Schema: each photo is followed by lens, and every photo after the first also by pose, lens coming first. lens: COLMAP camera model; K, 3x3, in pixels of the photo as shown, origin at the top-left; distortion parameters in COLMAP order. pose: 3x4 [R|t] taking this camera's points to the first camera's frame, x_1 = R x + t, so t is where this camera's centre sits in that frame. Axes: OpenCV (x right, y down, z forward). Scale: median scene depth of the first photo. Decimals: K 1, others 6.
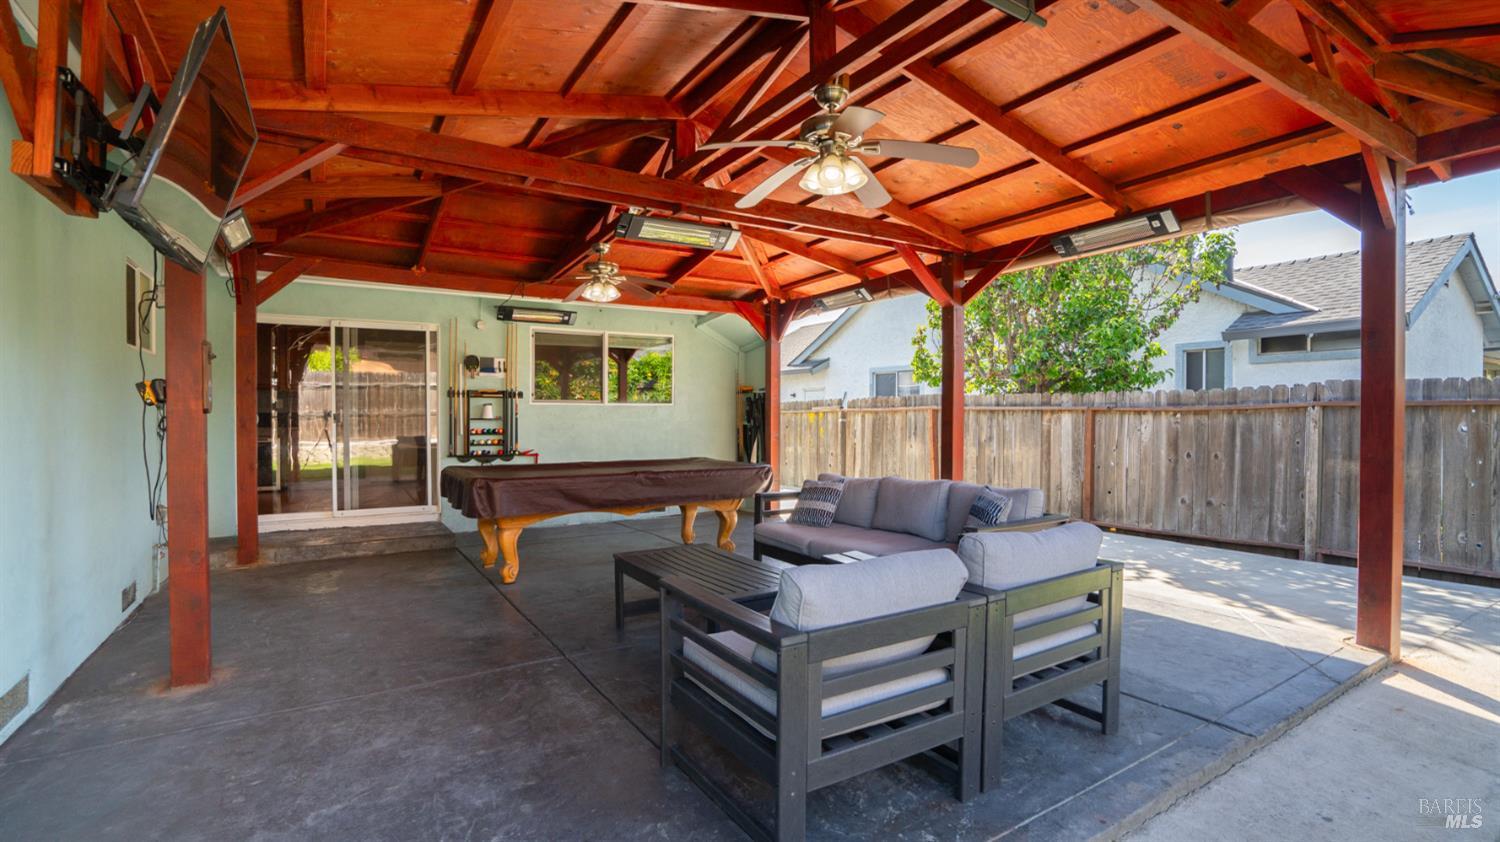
lens RADIAL K [[696.2, 0, 717.1], [0, 696.2, 421.2], [0, 0, 1]] dist [-0.037745, 0.012134]
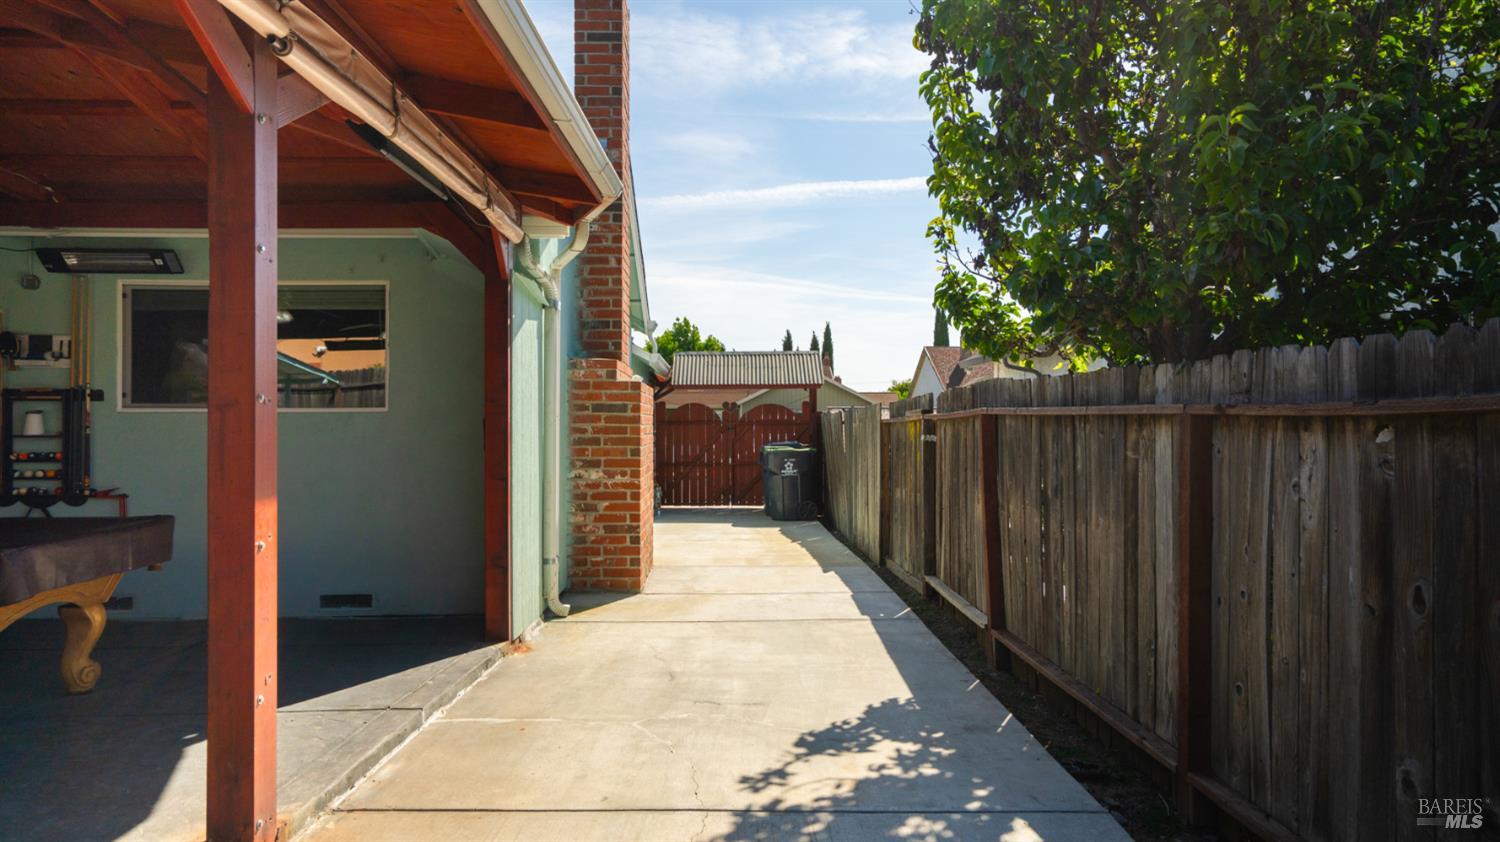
lens RADIAL K [[953.4, 0, 757.0], [0, 953.4, 417.2], [0, 0, 1]] dist [0.010372, 0.002871]
pose [[0.873654, -0.004577, -0.486526, 0.632849], [-0.001808, 0.999918, -0.012653, -0.010224], [0.486544, 0.011934, 0.873574, 0.574223]]
